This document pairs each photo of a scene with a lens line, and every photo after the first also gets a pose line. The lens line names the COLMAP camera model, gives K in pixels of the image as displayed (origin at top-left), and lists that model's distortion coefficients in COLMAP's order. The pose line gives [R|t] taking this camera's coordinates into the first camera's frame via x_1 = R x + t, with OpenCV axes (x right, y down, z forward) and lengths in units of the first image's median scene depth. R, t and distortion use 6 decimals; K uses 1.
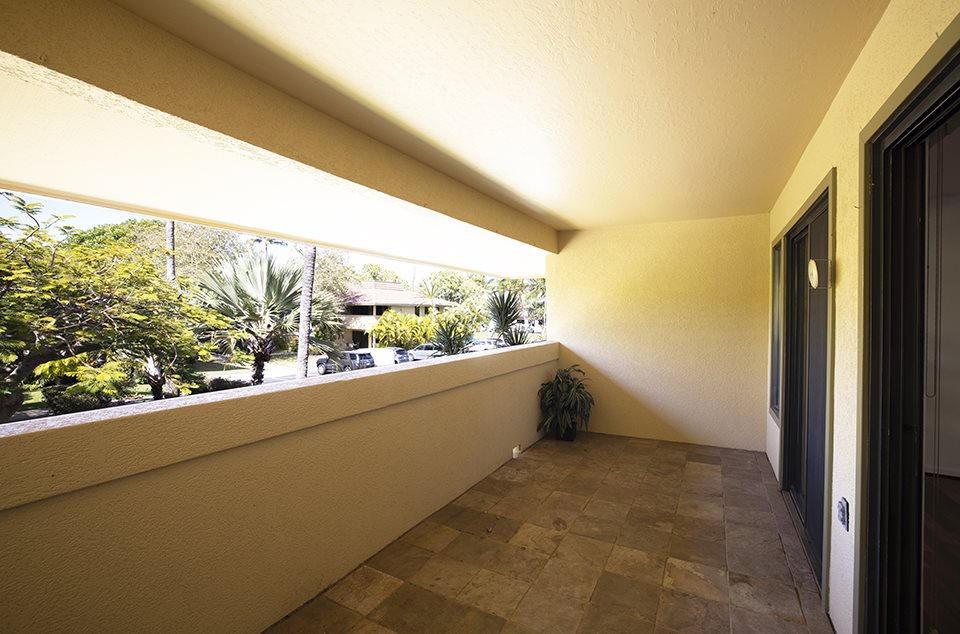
lens RADIAL K [[418.2, 0, 480.0], [0, 418.2, 317.0], [0, 0, 1]] dist [-0.032948, 0.000439]
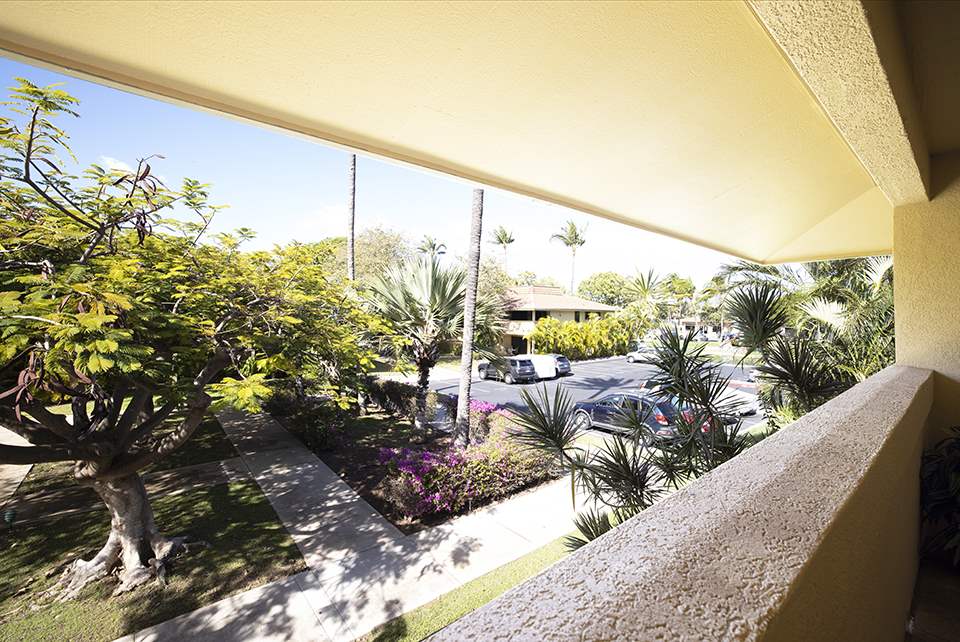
lens RADIAL K [[411.8, 0, 478.3], [0, 411.8, 319.4], [0, 0, 1]] dist [-0.040428, 0.014384]
pose [[0.932234, 0.000615, -0.361855, -0.061723], [-0.003559, 0.999966, -0.007468, 0.001541], [0.361838, 0.008250, 0.932205, 0.136163]]
